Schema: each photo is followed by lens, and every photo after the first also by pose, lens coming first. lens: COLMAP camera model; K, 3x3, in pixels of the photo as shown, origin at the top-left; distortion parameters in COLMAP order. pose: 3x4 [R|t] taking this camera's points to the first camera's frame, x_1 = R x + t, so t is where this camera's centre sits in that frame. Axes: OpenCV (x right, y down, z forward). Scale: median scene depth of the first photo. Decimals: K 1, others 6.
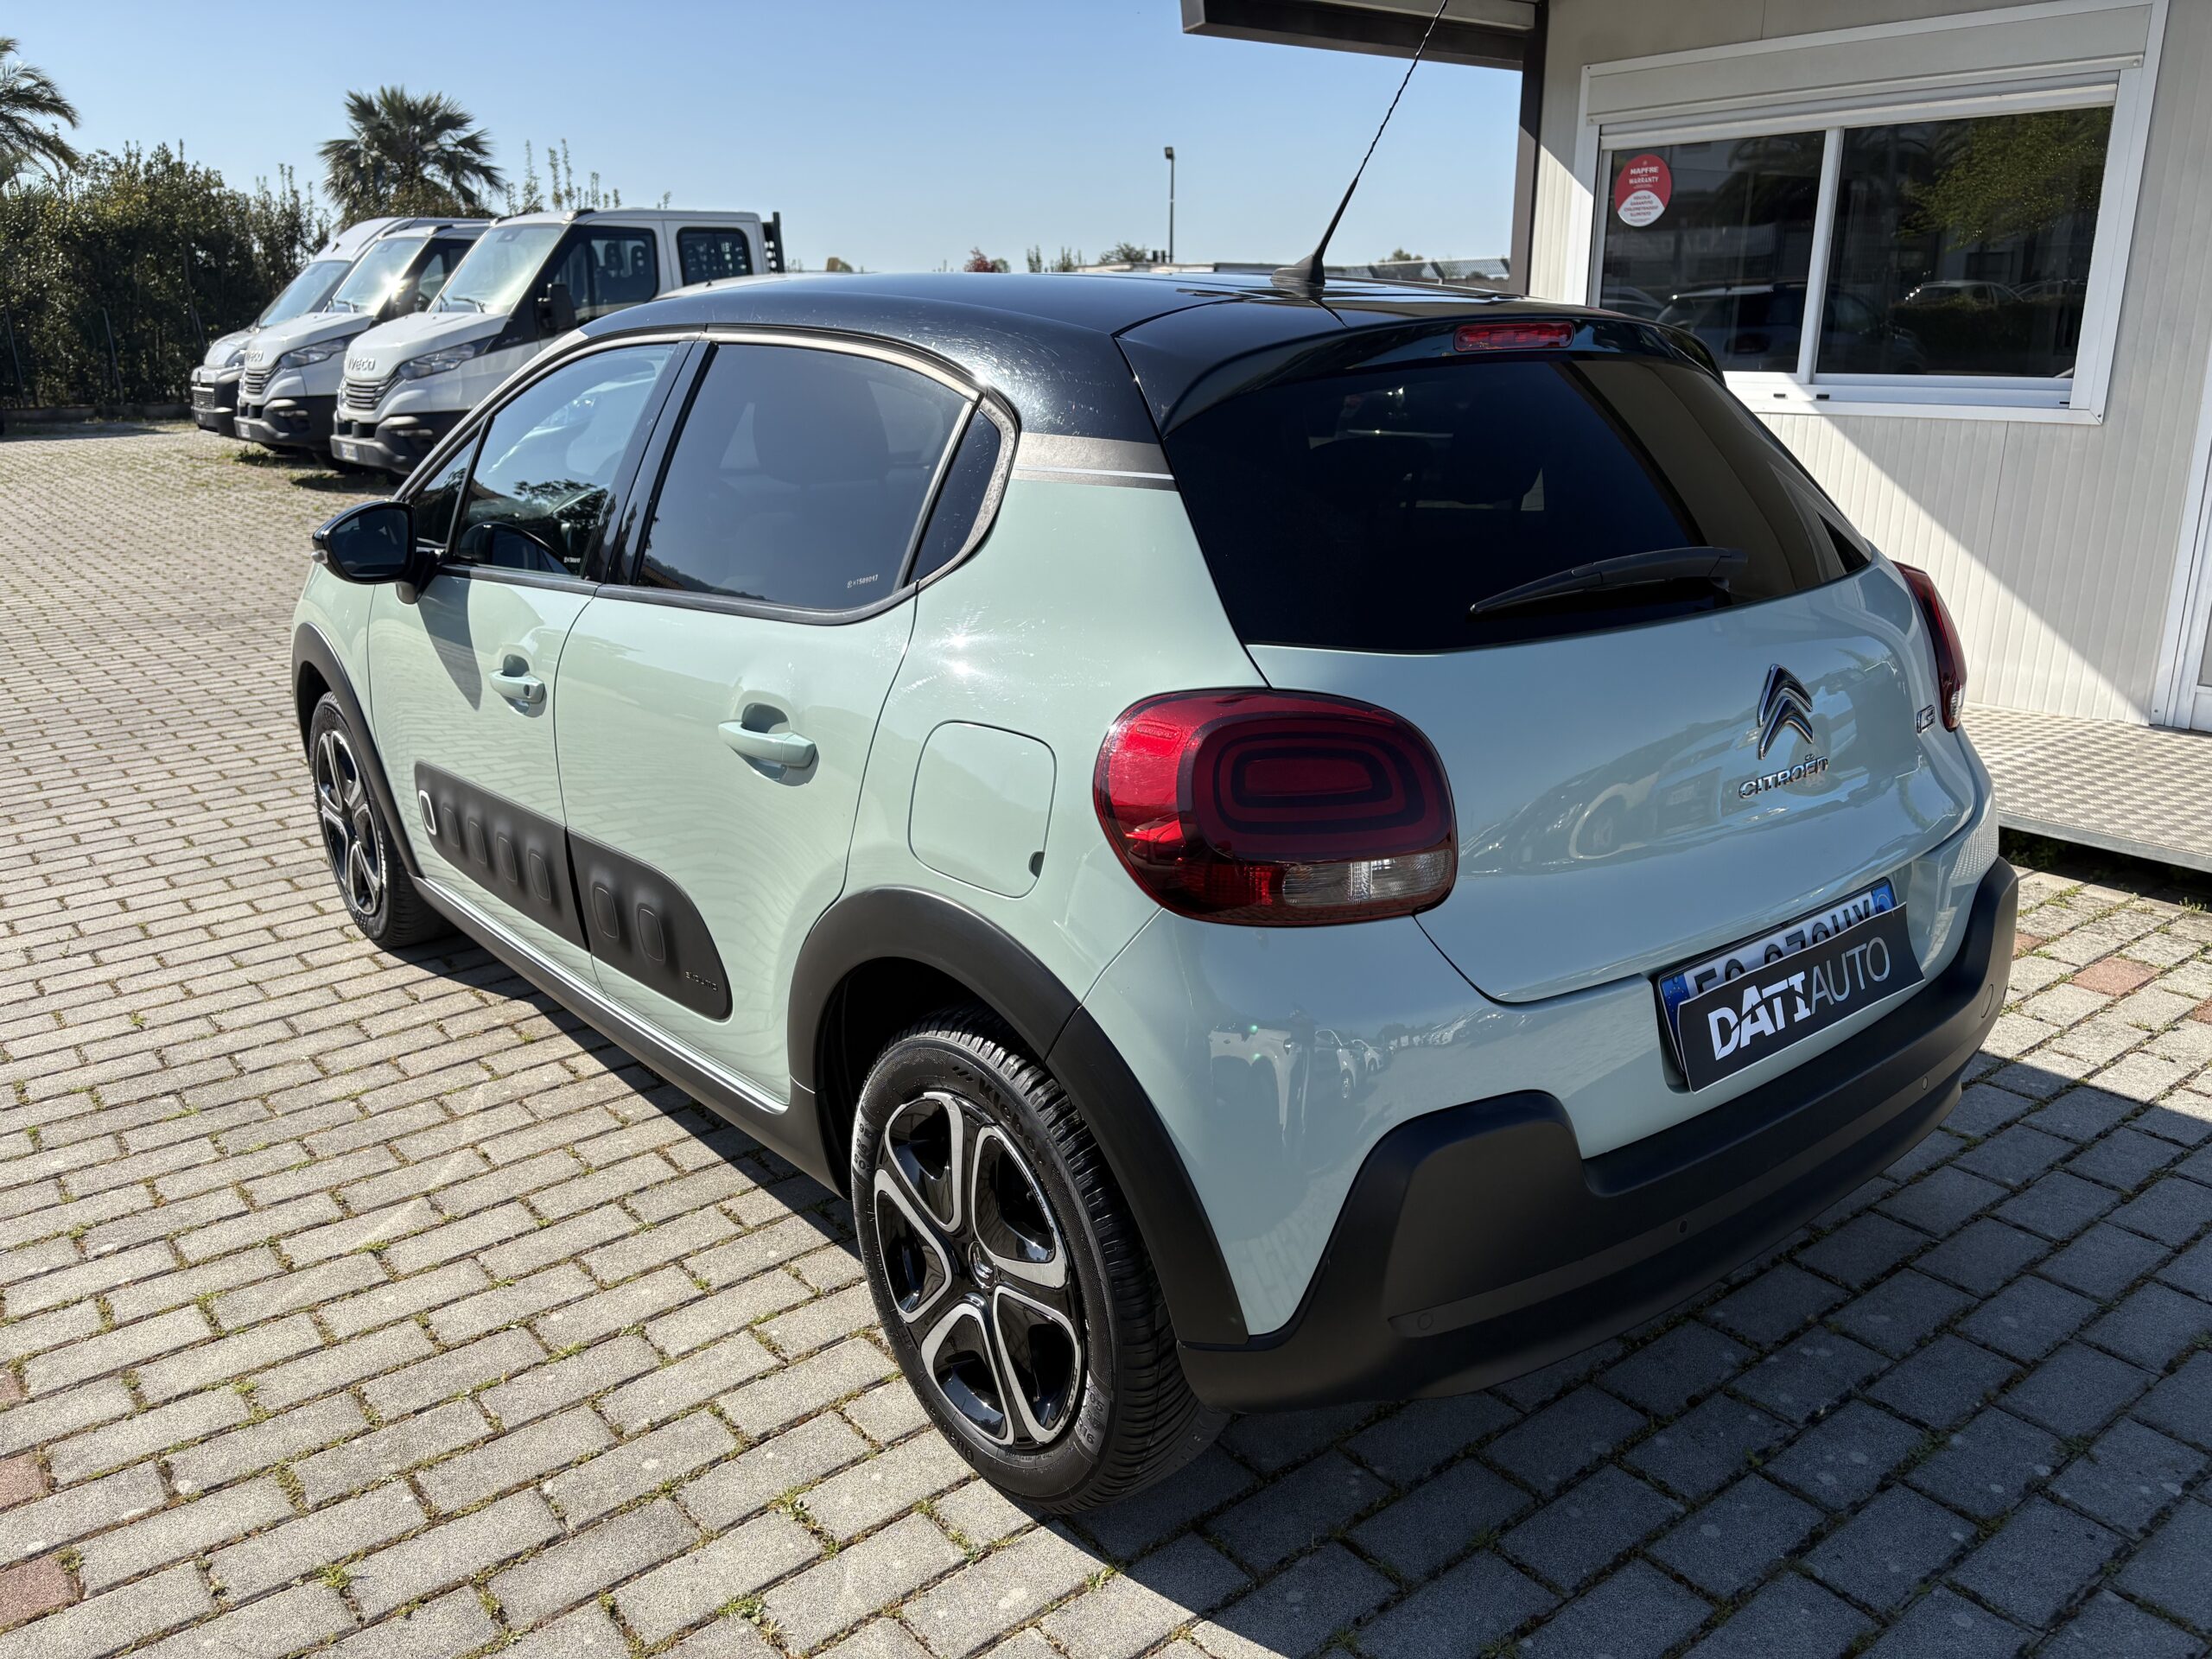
lens RADIAL K [[1681.5, 0, 1111.1], [0, 1681.5, 839.3], [0, 0, 1]] dist [0.077133, -0.093559]
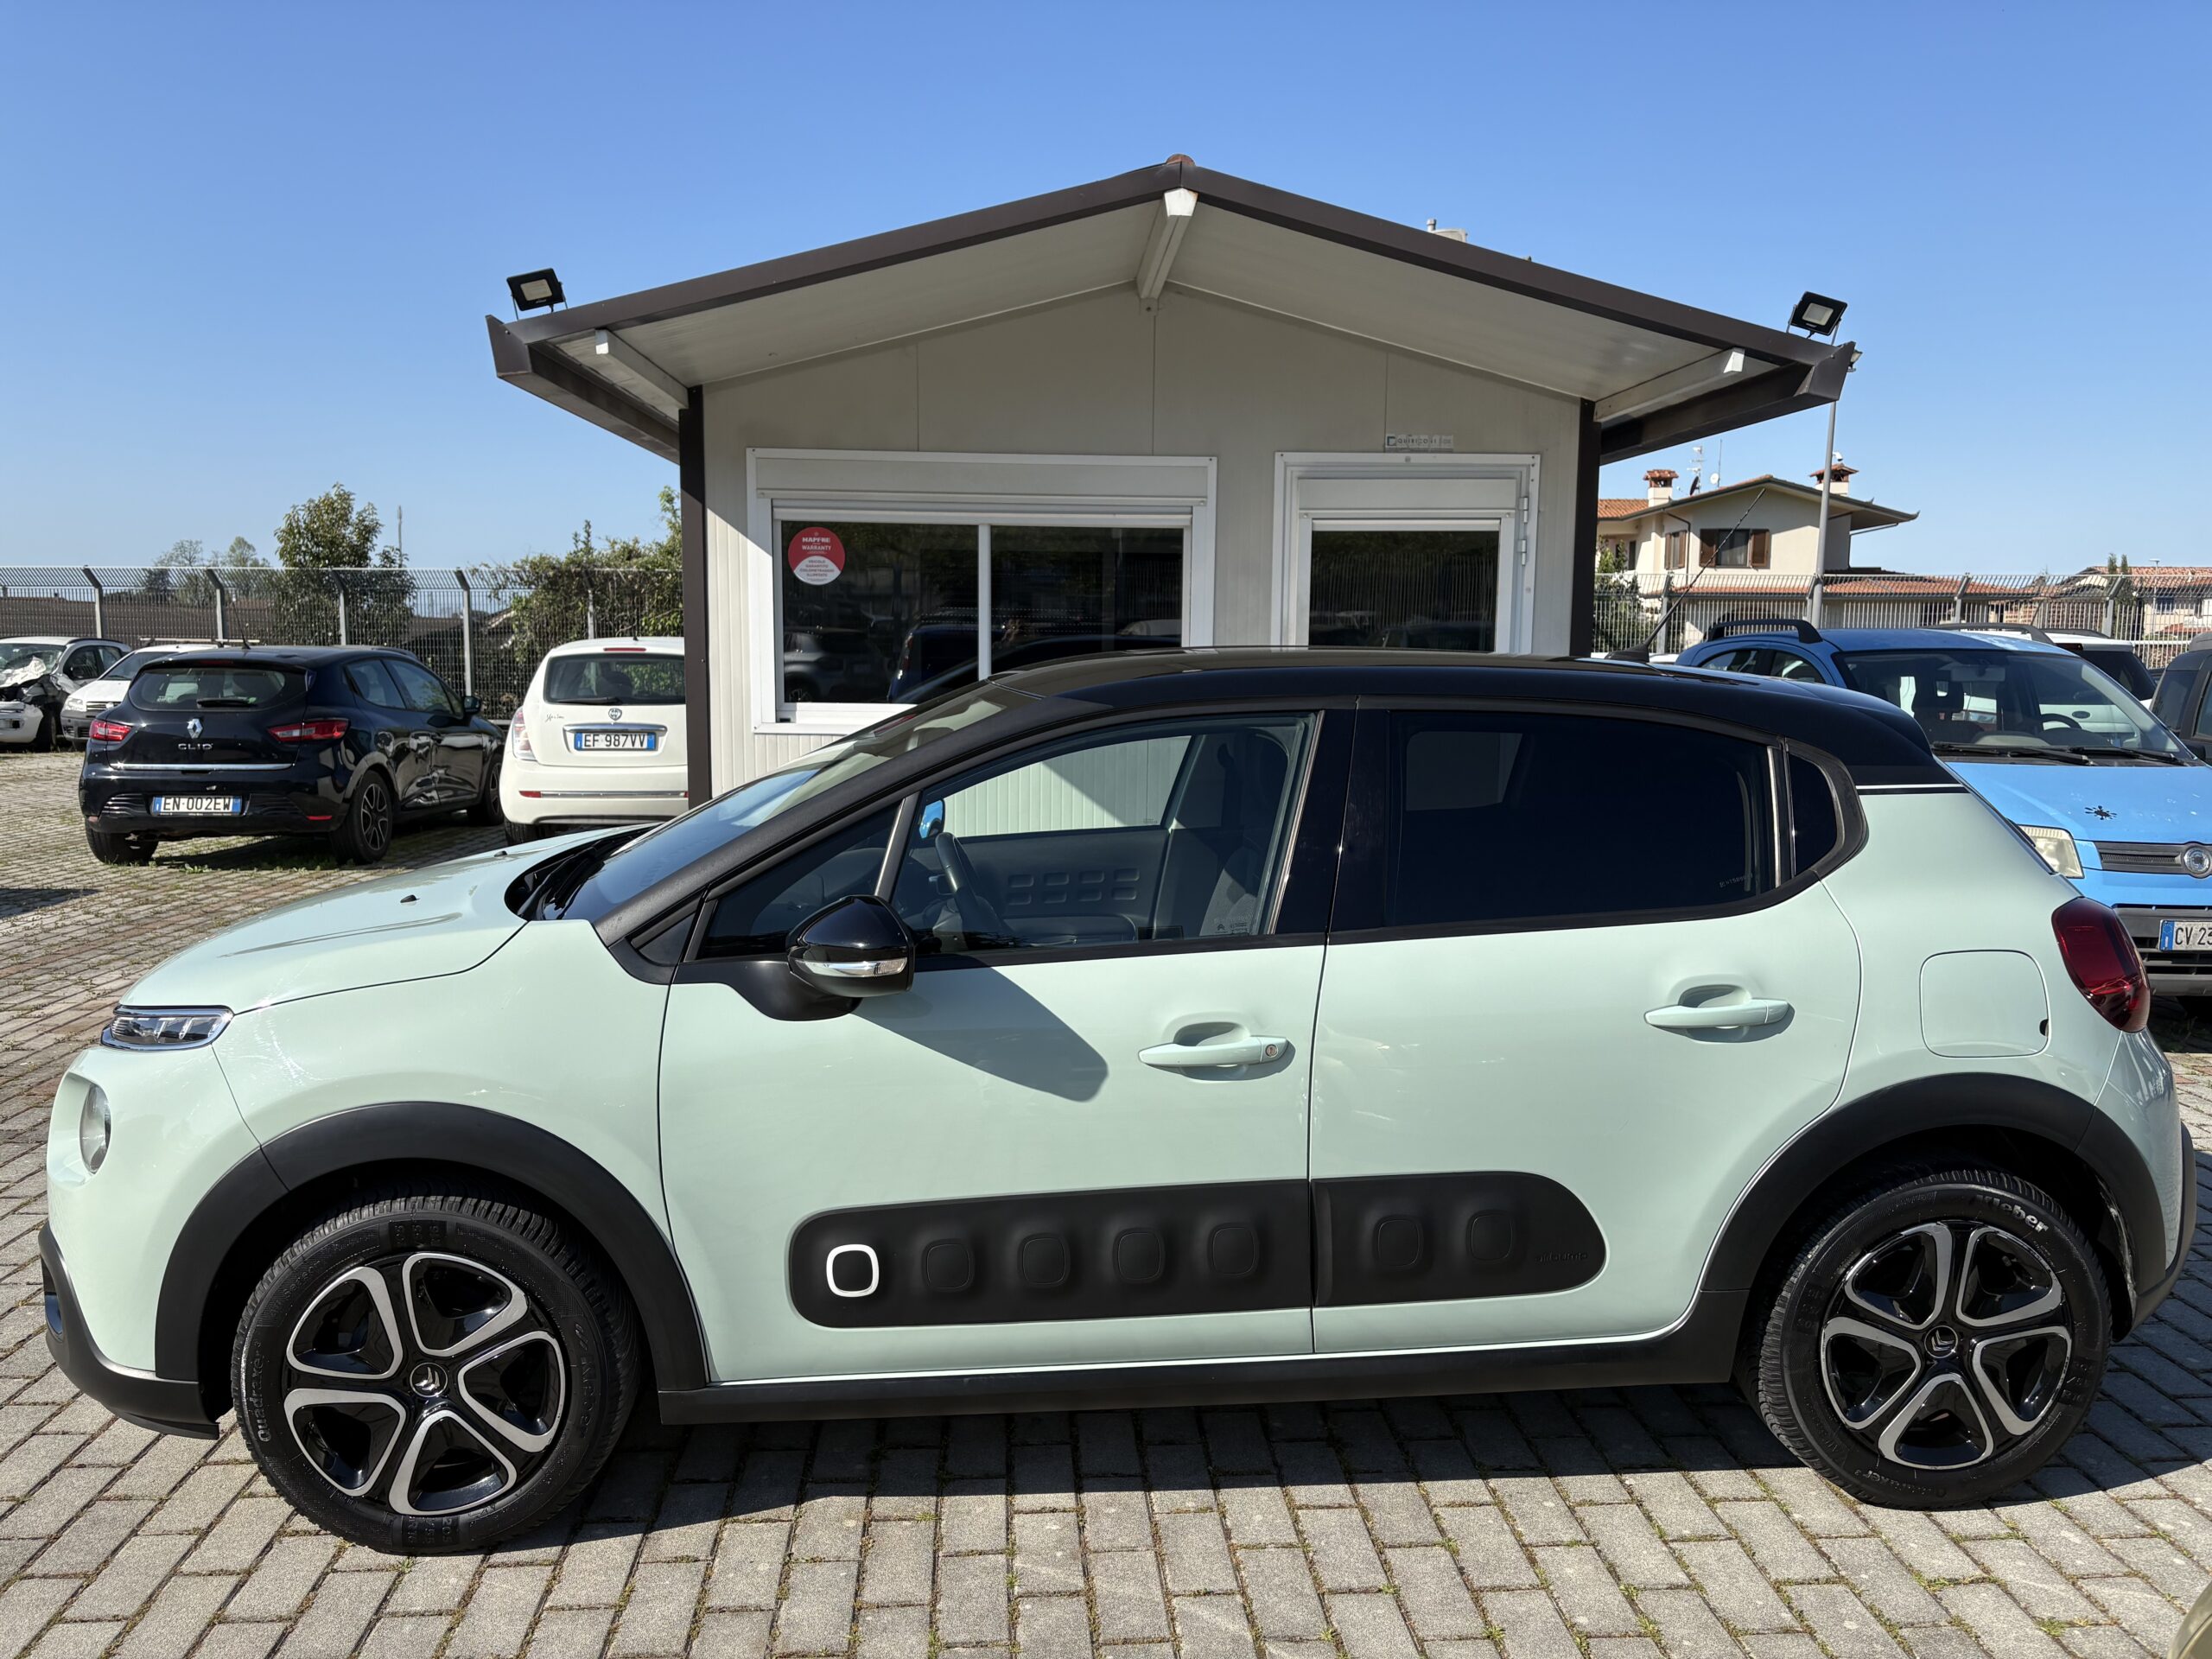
lens RADIAL K [[1681.5, 0, 1111.1], [0, 1681.5, 839.3], [0, 0, 1]] dist [0.077133, -0.093559]
pose [[0.564315, -0.084669, 0.821206, -0.862808], [0.227234, 0.972234, -0.055910, -0.126236], [-0.793670, 0.218157, 0.567886, 0.348826]]
